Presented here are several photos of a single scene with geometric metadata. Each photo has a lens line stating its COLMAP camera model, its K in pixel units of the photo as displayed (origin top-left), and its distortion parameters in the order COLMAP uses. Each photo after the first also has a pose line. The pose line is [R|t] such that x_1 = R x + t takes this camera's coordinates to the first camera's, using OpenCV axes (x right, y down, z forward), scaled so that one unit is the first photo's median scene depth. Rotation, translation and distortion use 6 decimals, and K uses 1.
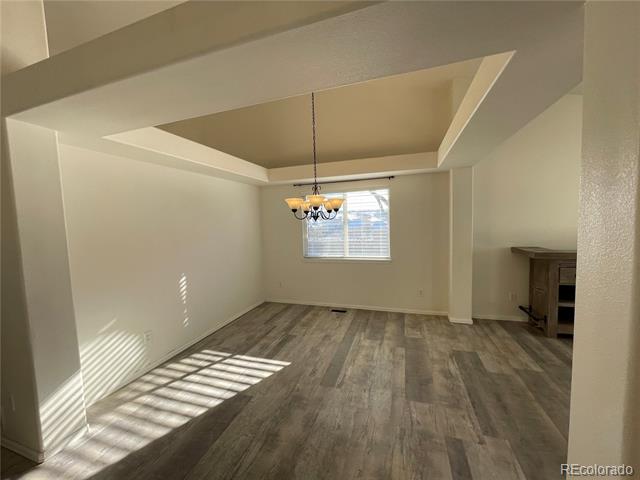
lens RADIAL K [[257.9, 0, 317.5], [0, 257.9, 244.9], [0, 0, 1]] dist [-0.002272, 0.001071]
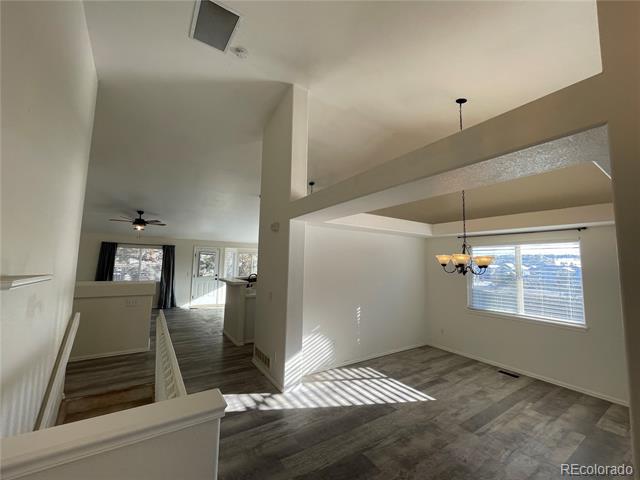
lens RADIAL K [[257.9, 0, 320.9], [0, 257.9, 243.5], [0, 0, 1]] dist [-0.002272, 0.001071]
pose [[0.792339, 0.004707, -0.610062, 0.186283], [-0.103111, 0.986618, -0.126307, -0.021405], [0.601304, 0.162982, 0.782222, -0.299509]]
